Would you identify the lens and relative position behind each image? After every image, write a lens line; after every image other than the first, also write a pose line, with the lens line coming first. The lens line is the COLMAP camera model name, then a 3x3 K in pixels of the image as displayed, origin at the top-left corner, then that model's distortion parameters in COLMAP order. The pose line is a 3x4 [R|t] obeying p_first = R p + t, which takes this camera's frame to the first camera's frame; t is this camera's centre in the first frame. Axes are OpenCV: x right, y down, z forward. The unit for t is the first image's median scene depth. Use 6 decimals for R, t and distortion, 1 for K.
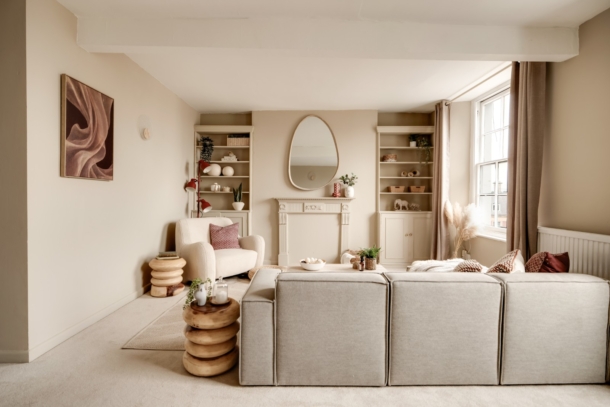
lens RADIAL K [[303.4, 0, 305.0], [0, 303.4, 203.5], [0, 0, 1]] dist [0.000618, 0.000100]
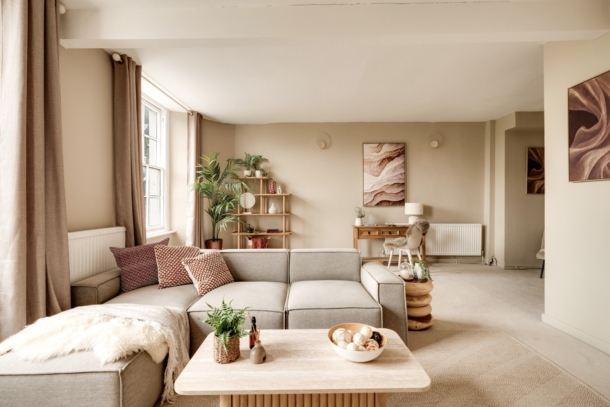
lens RADIAL K [[280.4, 0, 308.6], [0, 280.4, 201.9], [0, 0, 1]] dist [0.000233, -0.000046]
pose [[-0.999974, -0.006430, -0.003228, 0.066453], [-0.006495, 0.999769, 0.020476, -0.015250], [0.003096, 0.020496, -0.999785, 0.923494]]
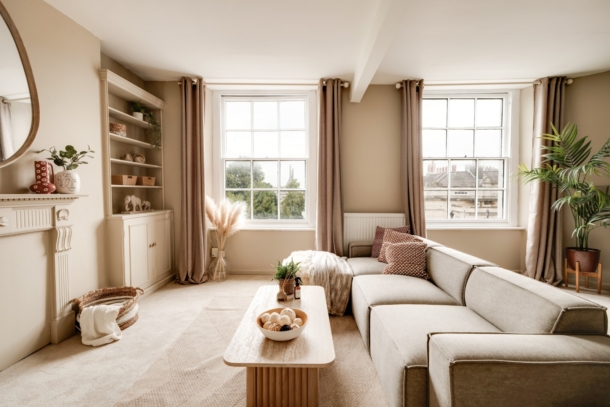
lens RADIAL K [[280.4, 0, 308.6], [0, 280.4, 201.9], [0, 0, 1]] dist [0.000233, -0.000046]
pose [[0.029772, -0.041571, 0.998692, -0.290720], [0.022067, 0.998919, 0.040923, -0.016703], [-0.999313, 0.020820, 0.030657, 0.602647]]
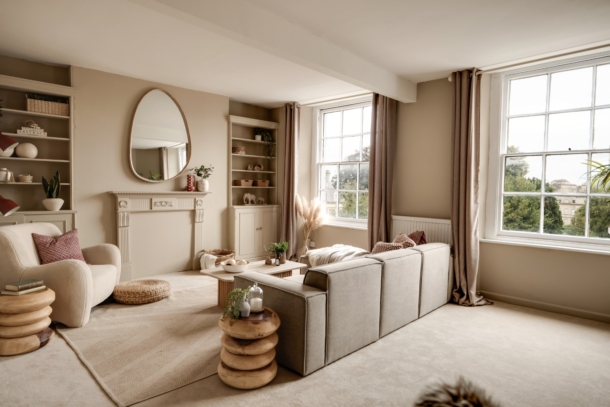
lens RADIAL K [[368.2, 0, 301.6], [0, 368.2, 201.8], [0, 0, 1]] dist [0.000641, 0.000154]
pose [[0.712351, -0.020242, 0.701532, -0.402719], [0.003002, 0.999663, 0.025795, -0.016553], [-0.701817, -0.016269, 0.712171, 0.035083]]
